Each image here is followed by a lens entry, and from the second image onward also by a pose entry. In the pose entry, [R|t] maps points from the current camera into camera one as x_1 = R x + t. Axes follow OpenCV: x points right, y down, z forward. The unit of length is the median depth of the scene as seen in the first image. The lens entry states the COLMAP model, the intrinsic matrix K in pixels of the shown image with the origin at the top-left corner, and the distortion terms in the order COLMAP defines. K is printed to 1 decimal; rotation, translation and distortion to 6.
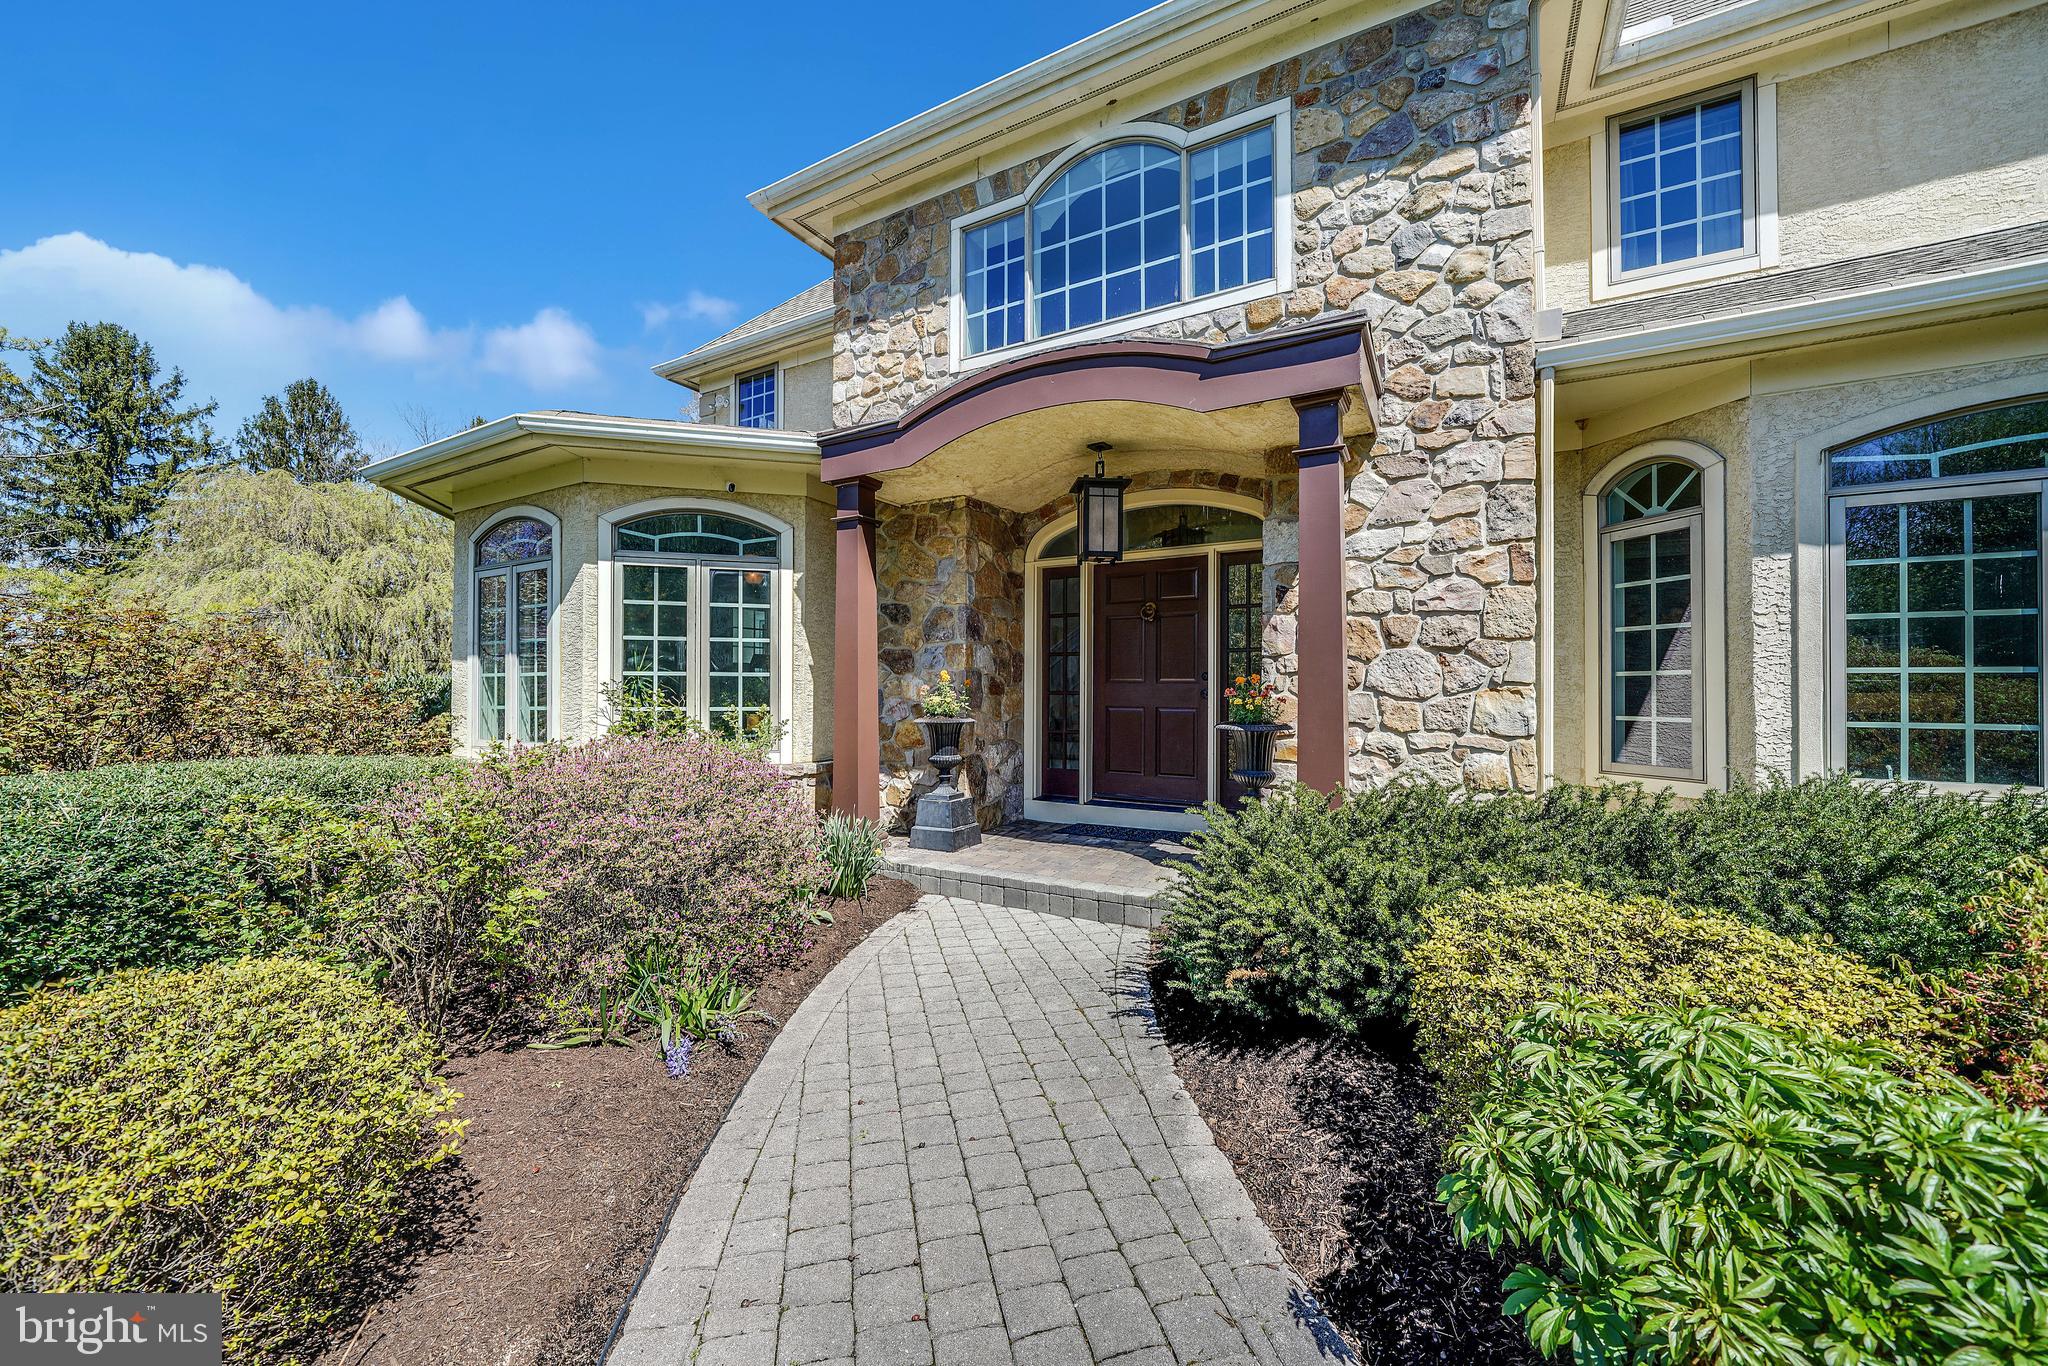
lens RADIAL K [[786.9, 0, 1028.7], [0, 786.9, 684.9], [0, 0, 1]] dist [-0.002780, -0.000111]
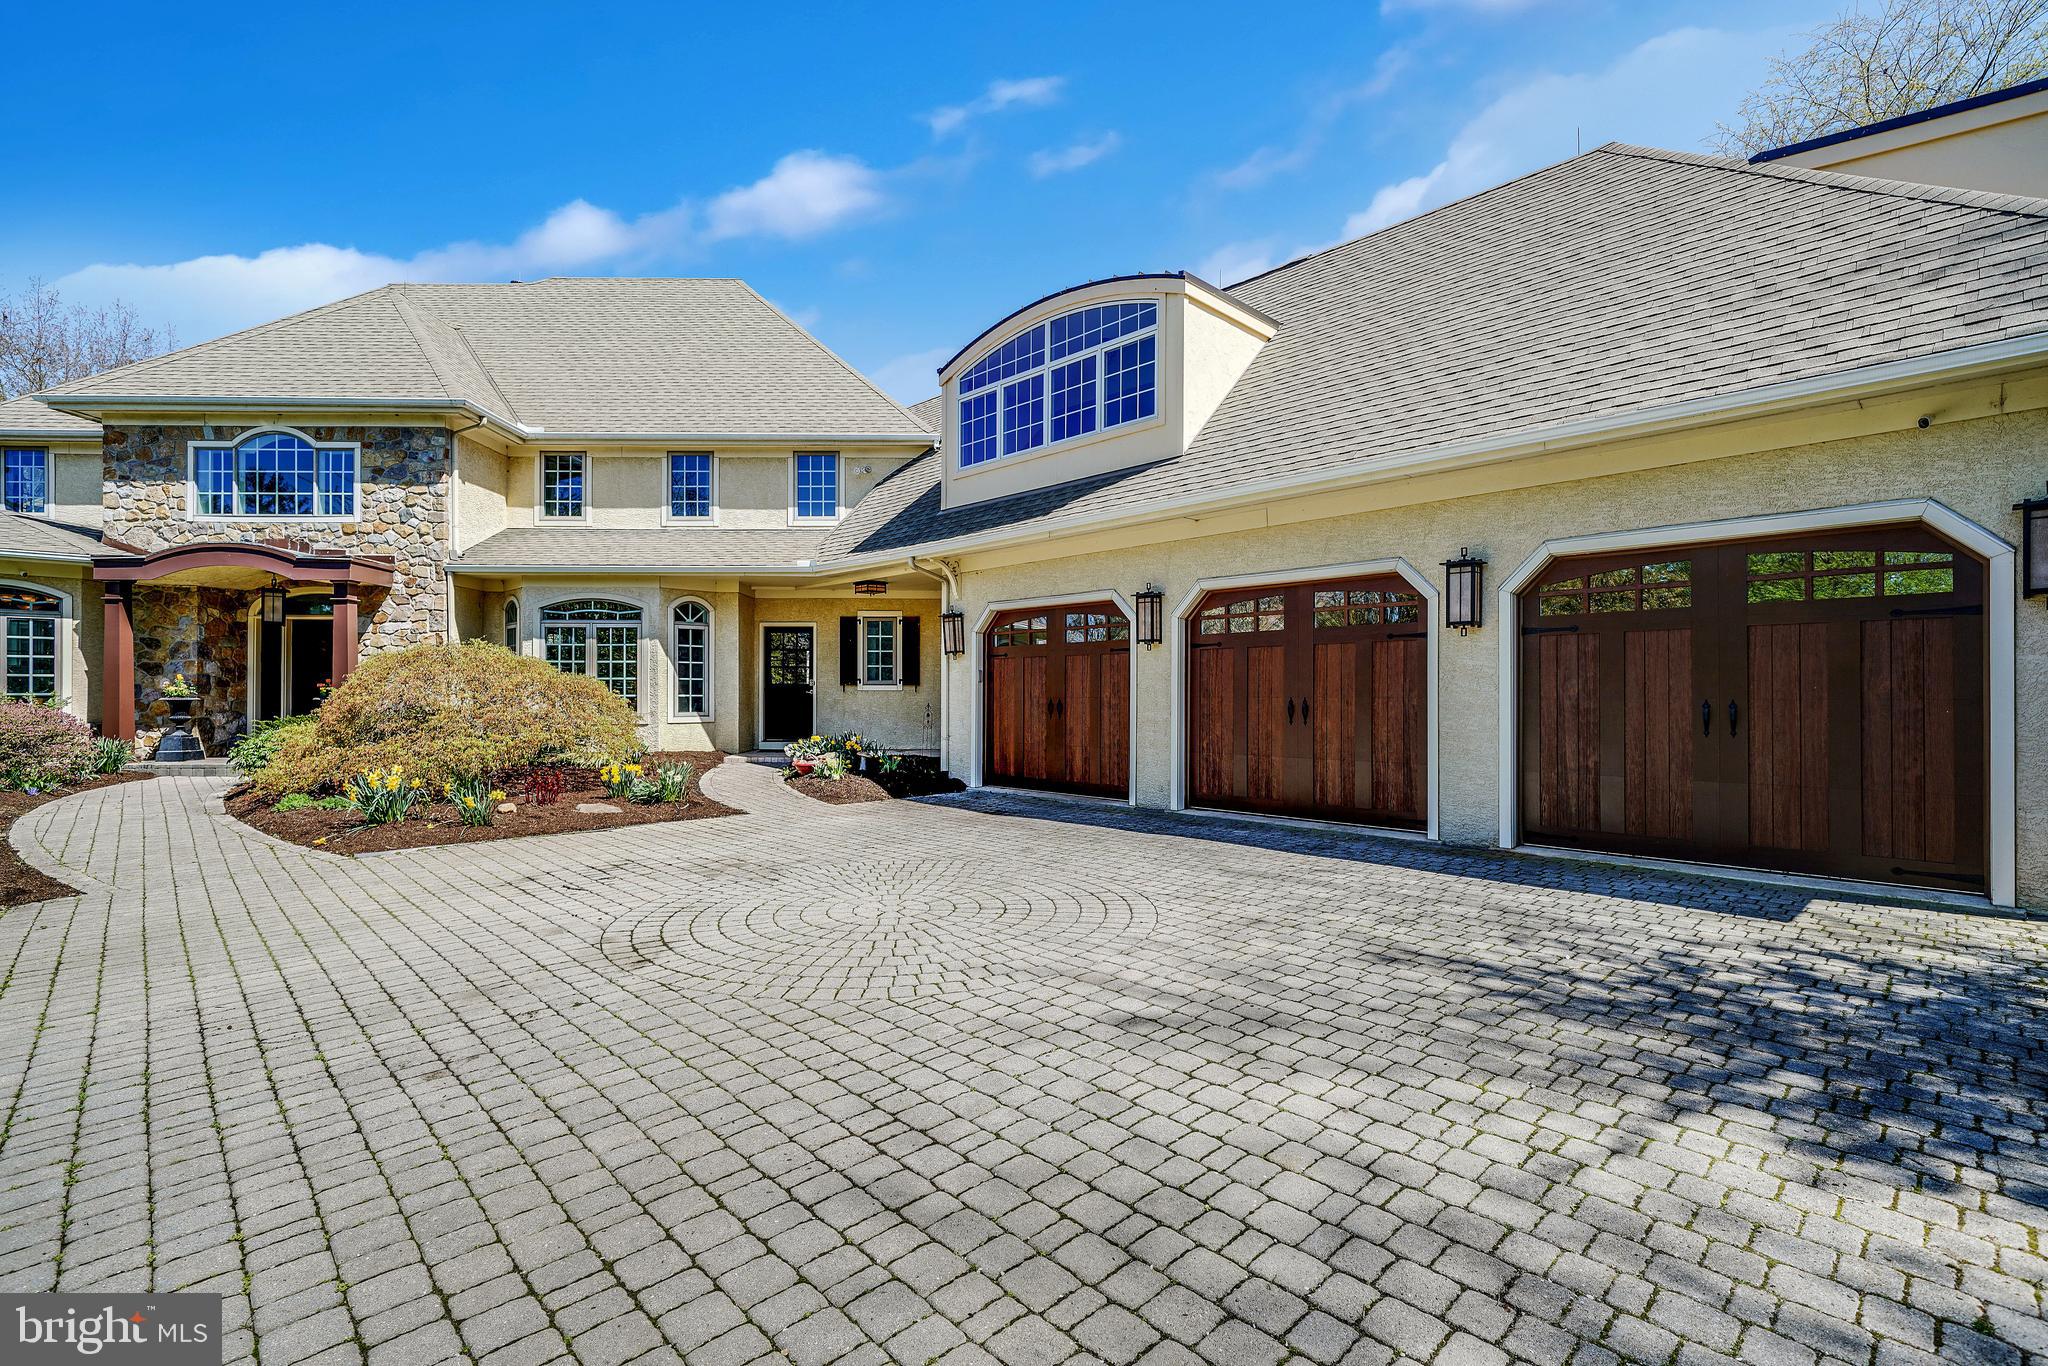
lens RADIAL K [[922.8, 0, 1023.7], [0, 922.8, 691.0], [0, 0, 1]] dist [0.009902, 0.003297]
pose [[0.865706, 0.001884, 0.500549, 0.553282], [-0.003741, 0.999989, 0.002706, 0.009541], [-0.500538, -0.004215, 0.865704, -2.091123]]
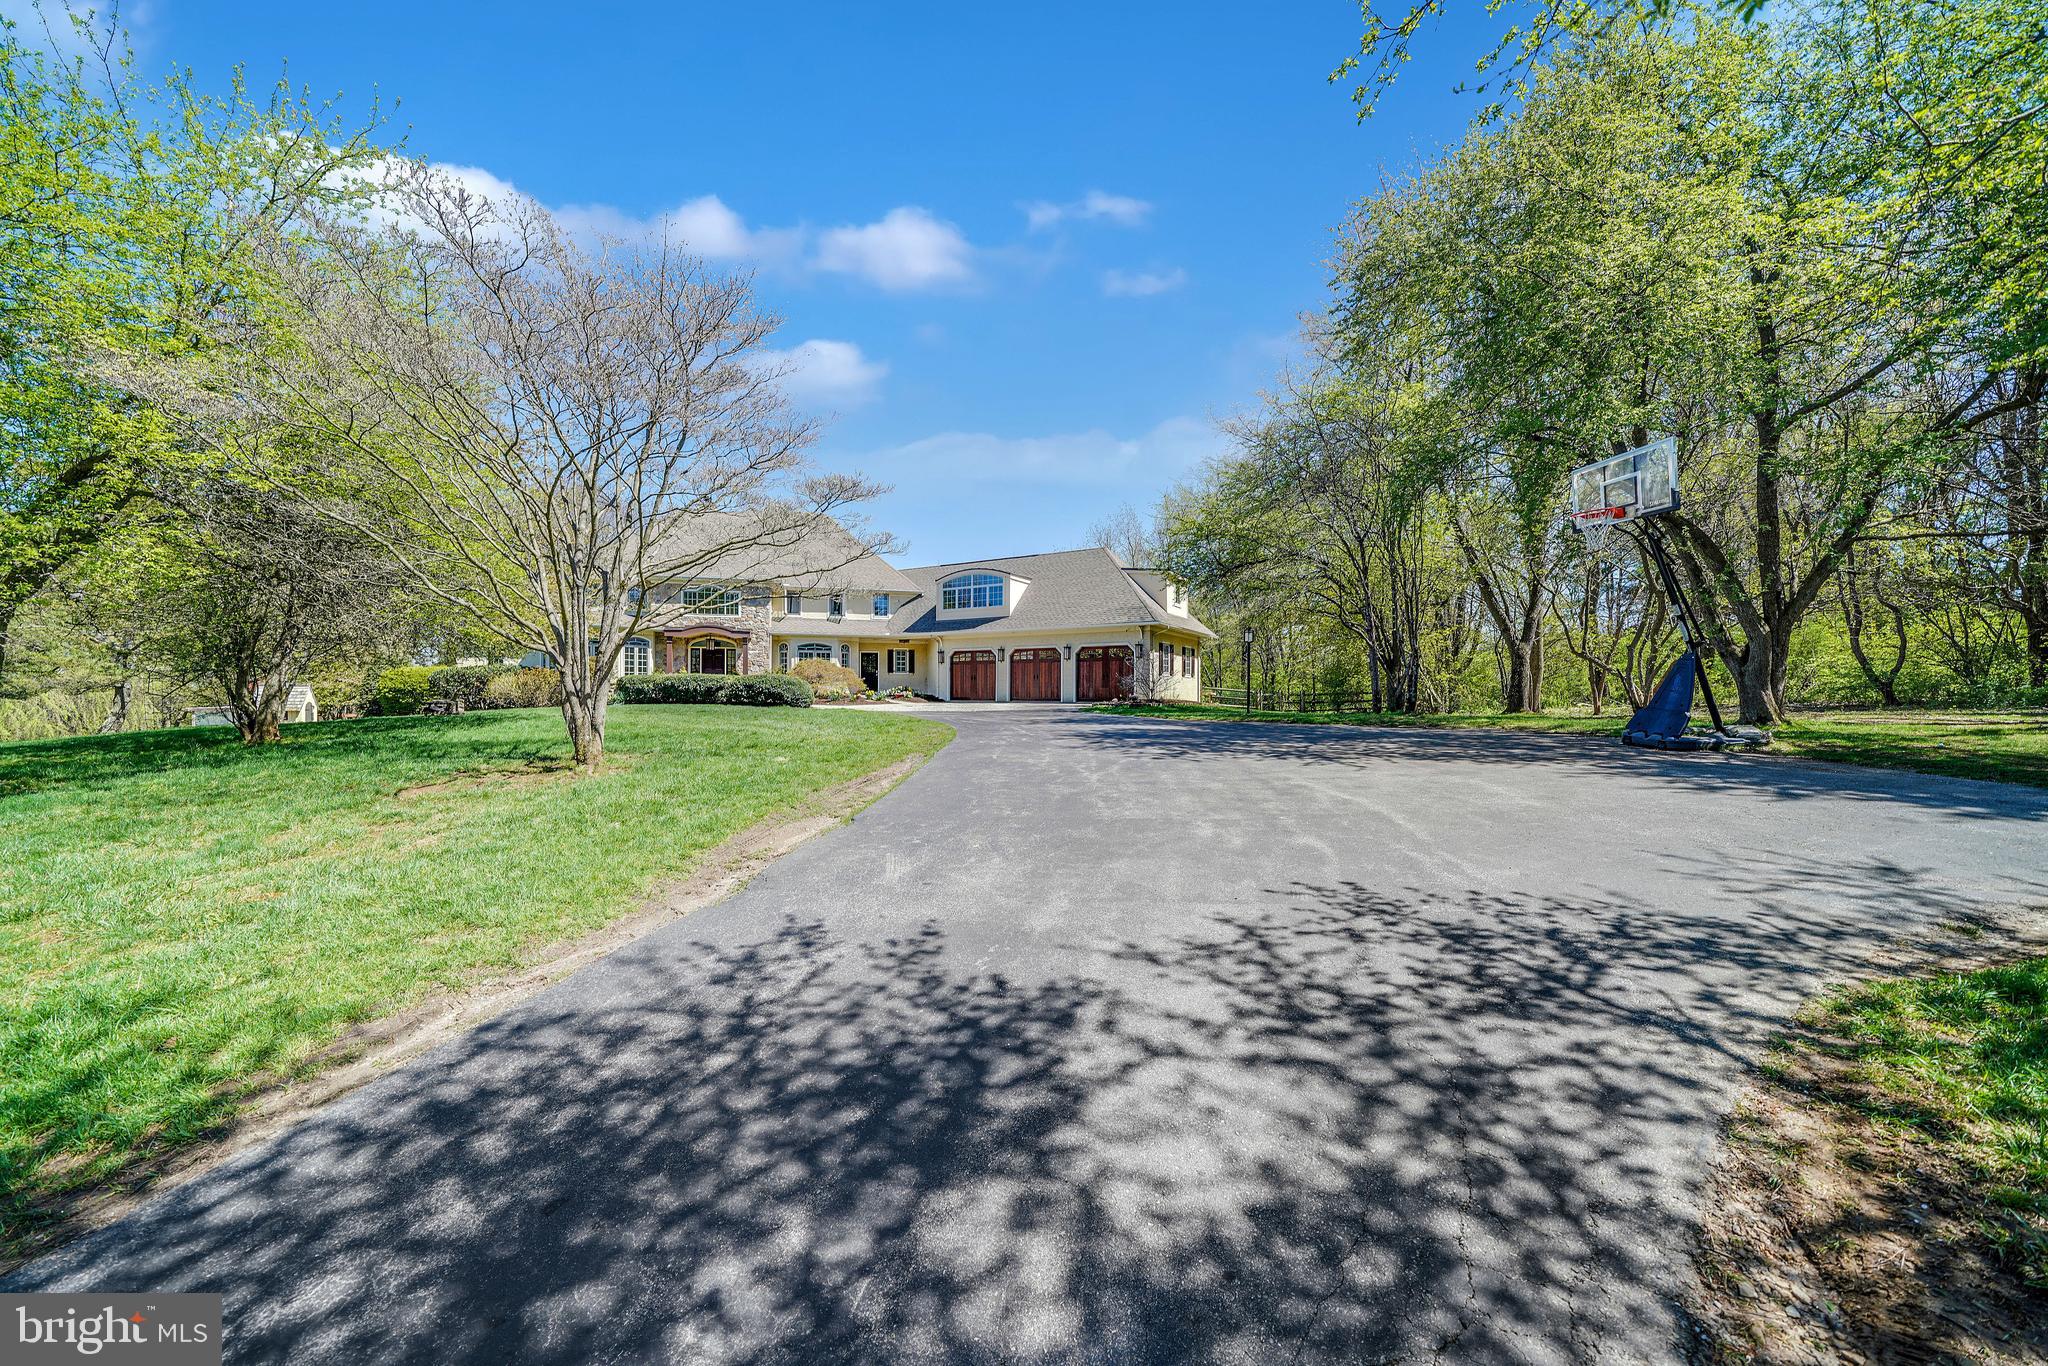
lens RADIAL K [[701.8, 0, 1010.3], [0, 701.8, 685.2], [0, 0, 1]] dist [-0.018679, 0.000455]
pose [[0.711917, 0.007903, 0.702219, -2.058389], [-0.006473, 0.999968, -0.004692, 0.130003], [-0.702234, -0.001205, 0.711946, -4.546592]]
